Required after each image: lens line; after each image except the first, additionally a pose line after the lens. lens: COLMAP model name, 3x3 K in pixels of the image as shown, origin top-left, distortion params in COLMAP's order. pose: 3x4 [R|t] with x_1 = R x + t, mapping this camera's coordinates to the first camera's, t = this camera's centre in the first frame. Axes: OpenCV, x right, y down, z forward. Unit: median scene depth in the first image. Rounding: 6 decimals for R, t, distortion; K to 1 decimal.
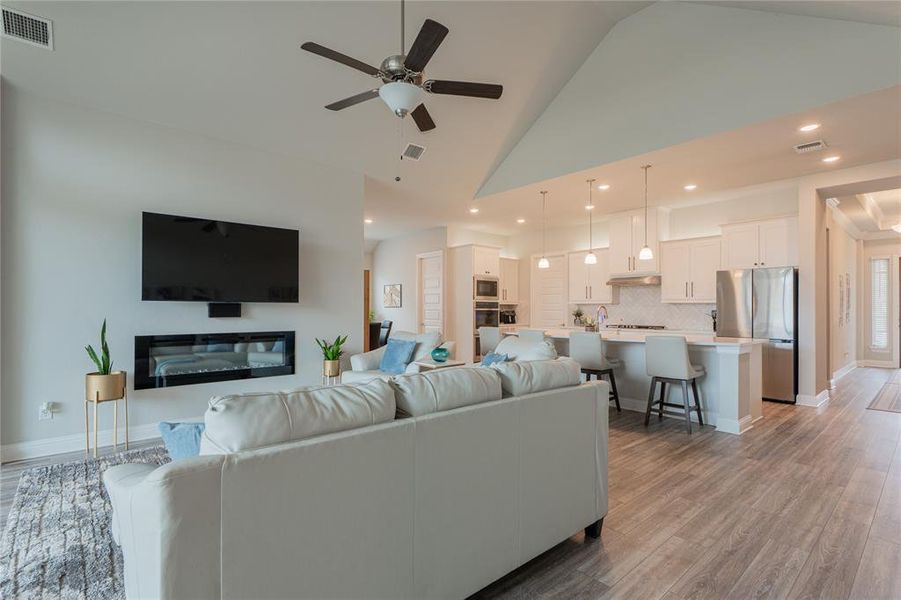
lens RADIAL K [[426.9, 0, 453.3], [0, 426.9, 307.8], [0, 0, 1]] dist [0.003460, 0.000215]
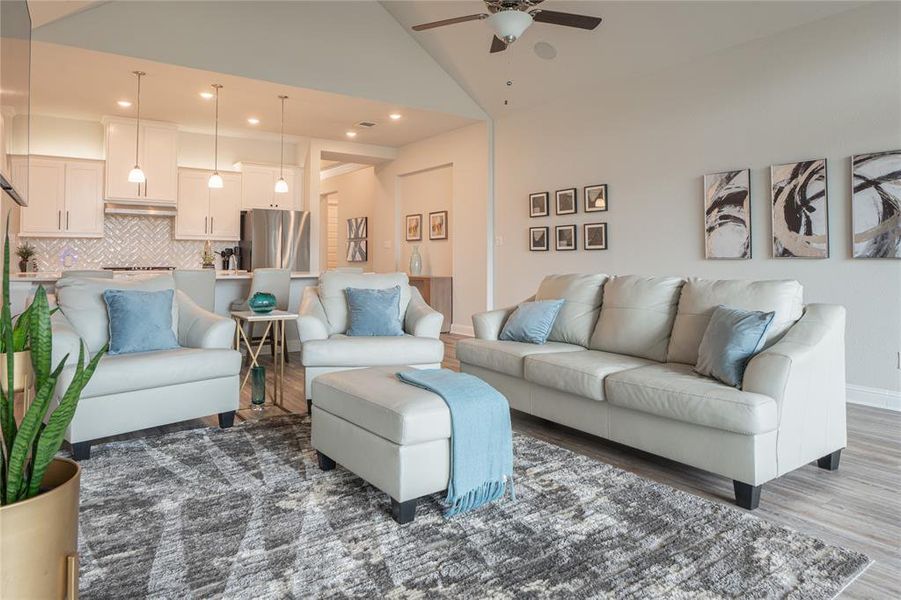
lens RADIAL K [[540.8, 0, 422.6], [0, 540.8, 237.9], [0, 0, 1]] dist [0.024557, 0.000272]
pose [[0.148177, 0.032857, 0.988415, -0.615815], [-0.003462, 0.999459, -0.032705, 0.024238], [-0.988955, 0.001424, 0.148210, 0.439440]]
